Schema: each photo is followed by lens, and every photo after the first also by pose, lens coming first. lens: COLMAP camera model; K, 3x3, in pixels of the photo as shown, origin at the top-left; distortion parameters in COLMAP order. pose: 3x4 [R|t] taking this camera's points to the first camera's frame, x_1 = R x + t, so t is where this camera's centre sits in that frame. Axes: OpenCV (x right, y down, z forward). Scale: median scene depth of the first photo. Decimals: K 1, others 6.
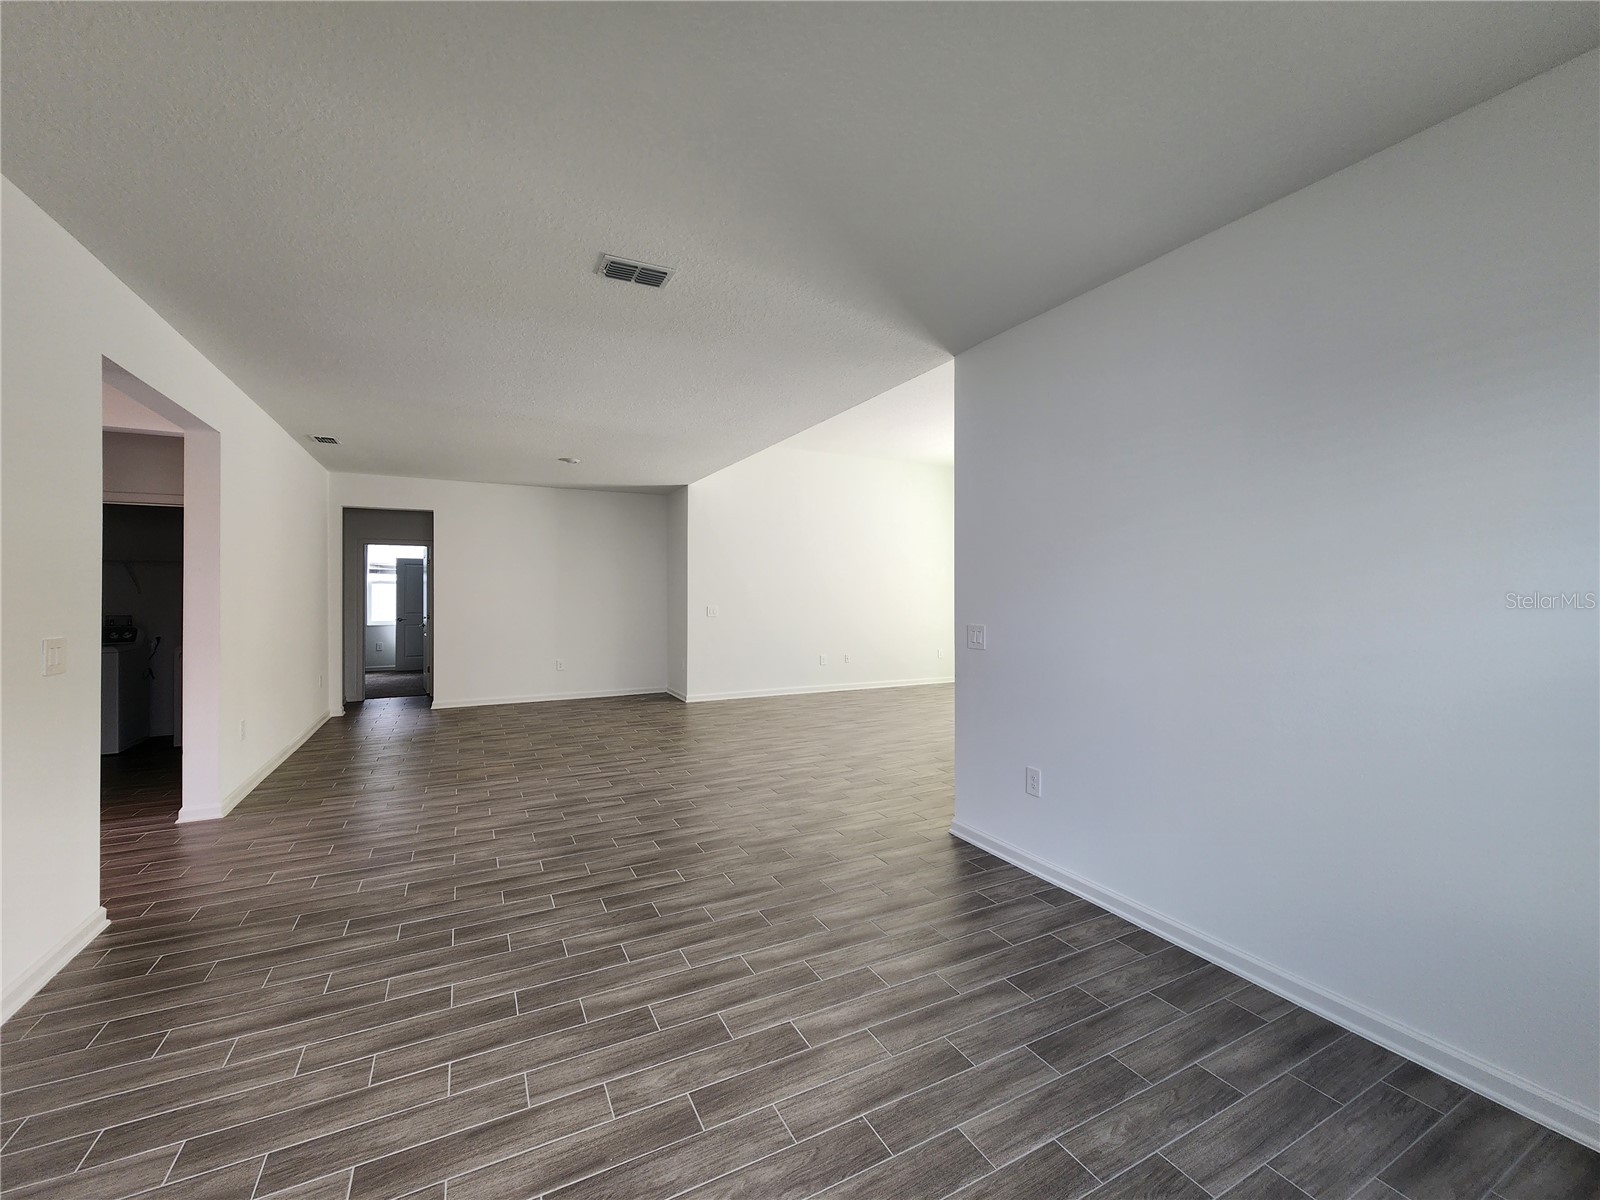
lens RADIAL K [[657.4, 0, 804.4], [0, 657.4, 592.1], [0, 0, 1]] dist [-0.000068, -0.000702]
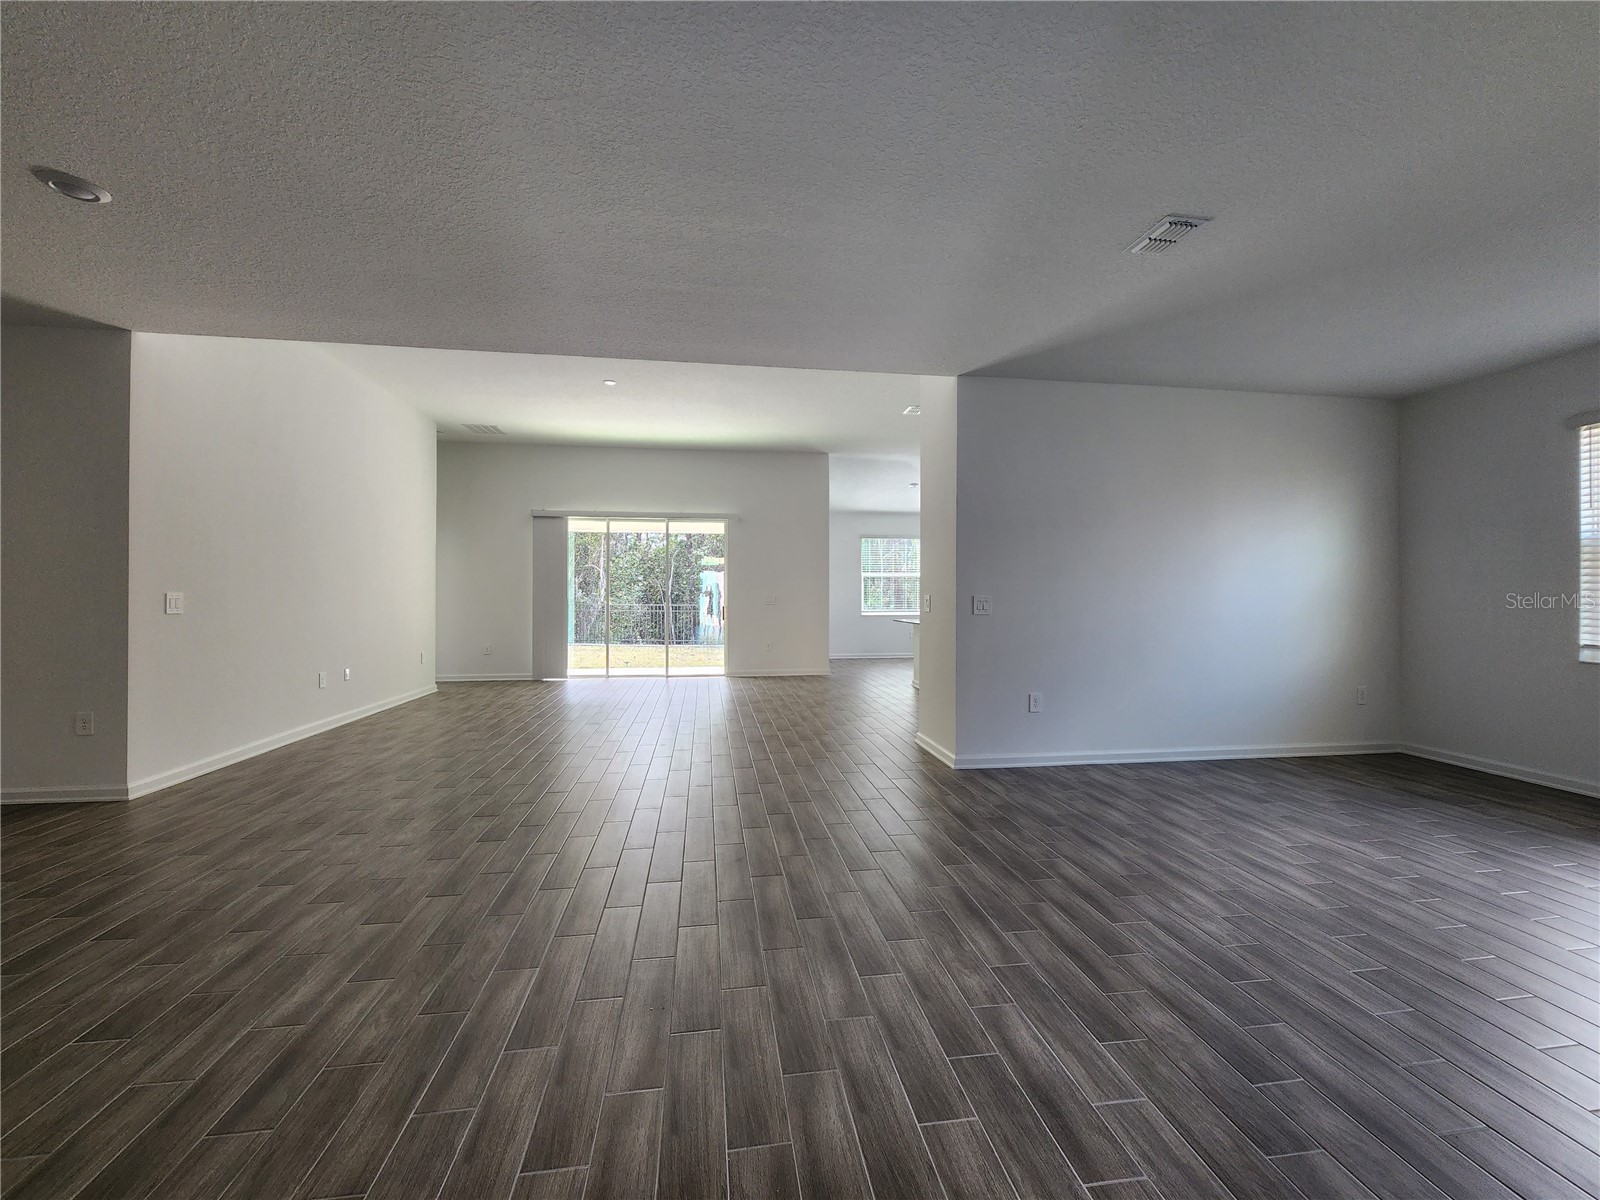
lens RADIAL K [[657.4, 0, 804.4], [0, 657.4, 592.1], [0, 0, 1]] dist [-0.000068, -0.000702]
pose [[0.324455, 0.001953, 0.945899, -1.220267], [-0.004533, 0.999990, -0.000510, 0.050762], [-0.945890, -0.004122, 0.324461, 1.050335]]
